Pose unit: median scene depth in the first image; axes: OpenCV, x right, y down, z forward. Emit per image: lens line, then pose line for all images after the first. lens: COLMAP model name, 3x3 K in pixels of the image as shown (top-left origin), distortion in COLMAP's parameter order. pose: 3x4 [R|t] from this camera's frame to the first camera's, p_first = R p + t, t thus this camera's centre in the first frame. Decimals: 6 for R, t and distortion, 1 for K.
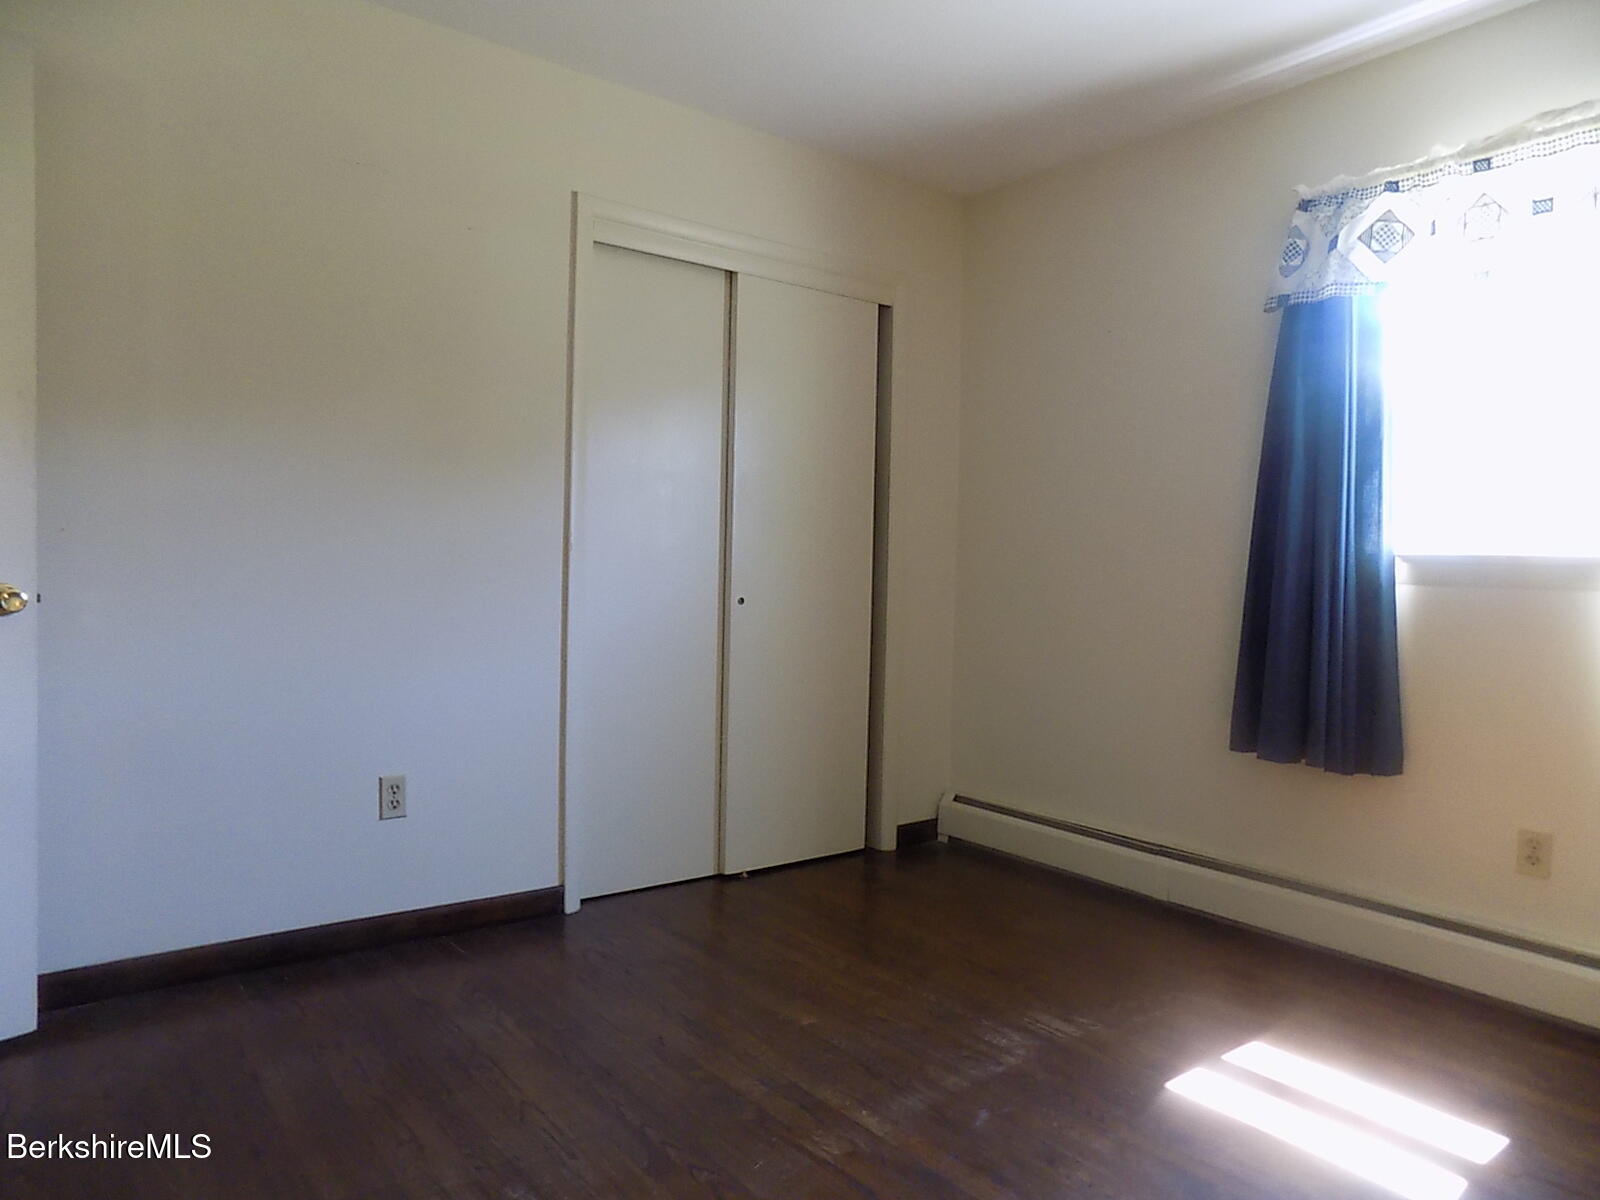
lens RADIAL K [[1084.4, 0, 798.8], [0, 1084.4, 597.7], [0, 0, 1]] dist [-0.046169, 0.016180]
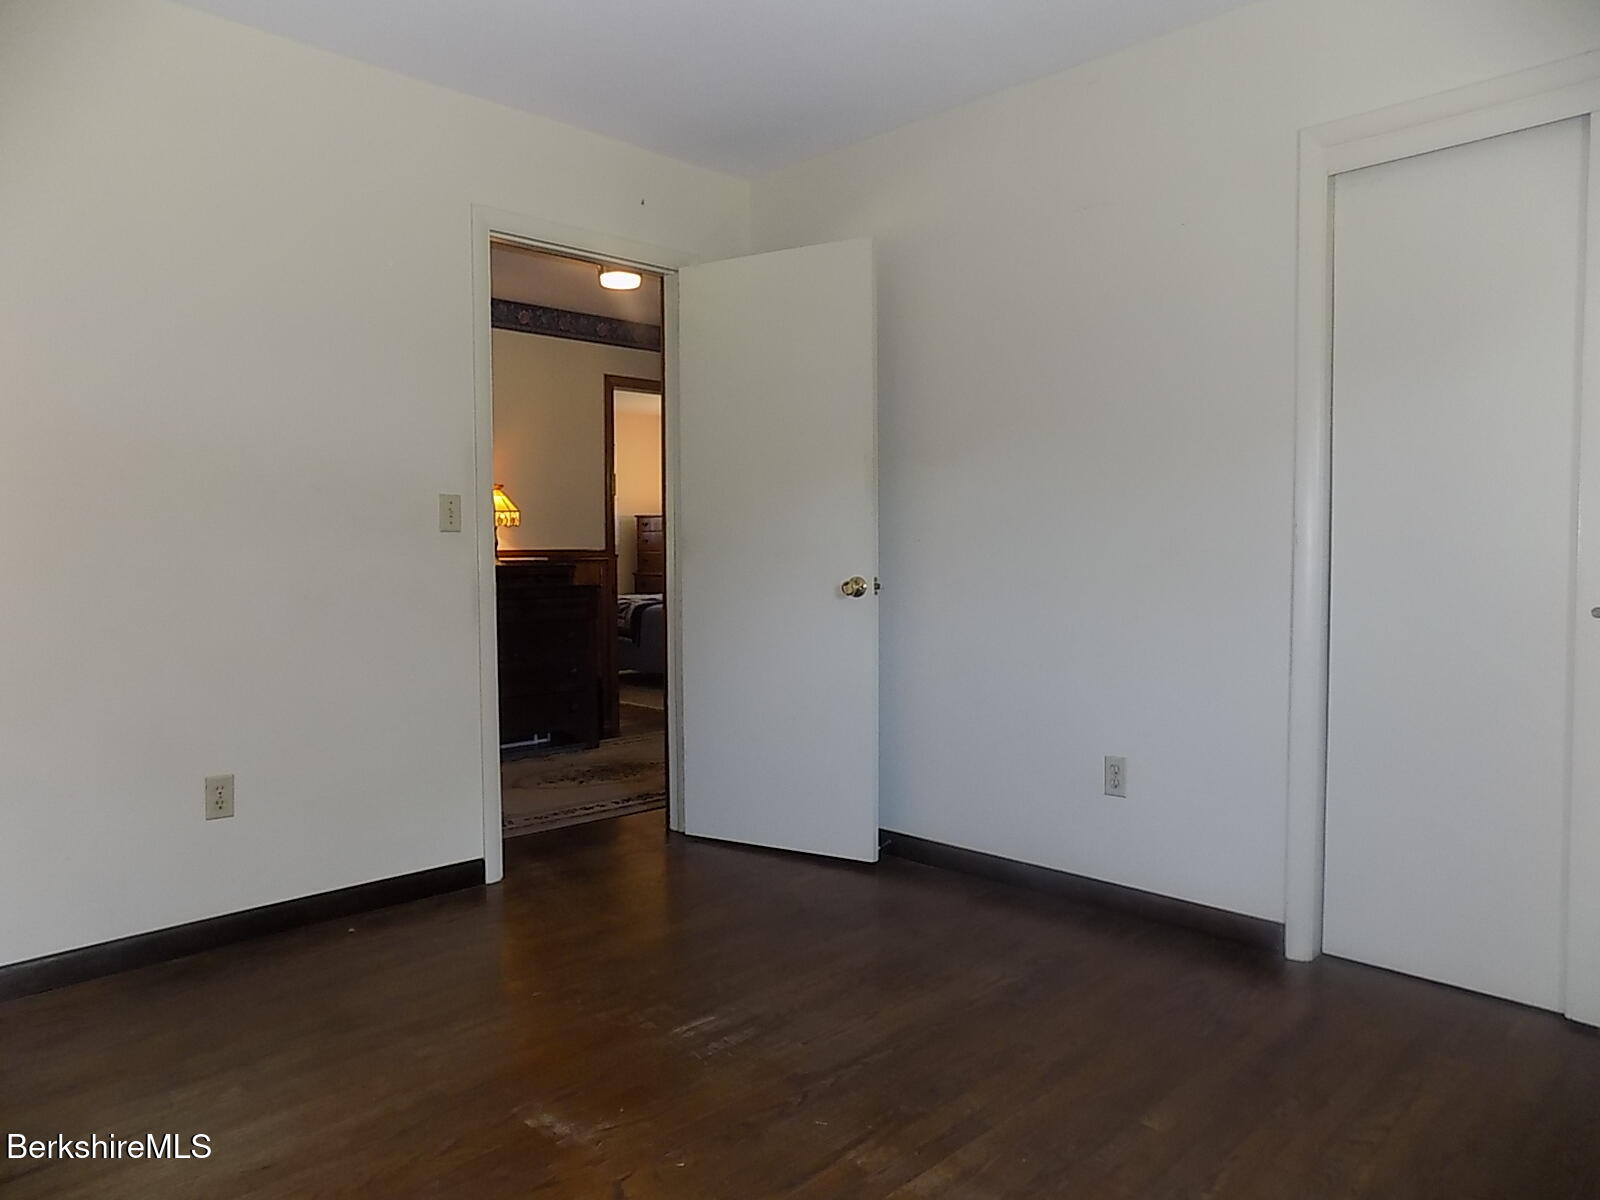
lens RADIAL K [[1084.4, 0, 798.1], [0, 1084.4, 601.3], [0, 0, 1]] dist [-0.046169, 0.016180]
pose [[0.121481, 0.020895, -0.992374, 0.783444], [-0.032004, 0.999341, 0.017124, 0.003498], [0.992078, 0.029680, 0.122070, 0.662823]]
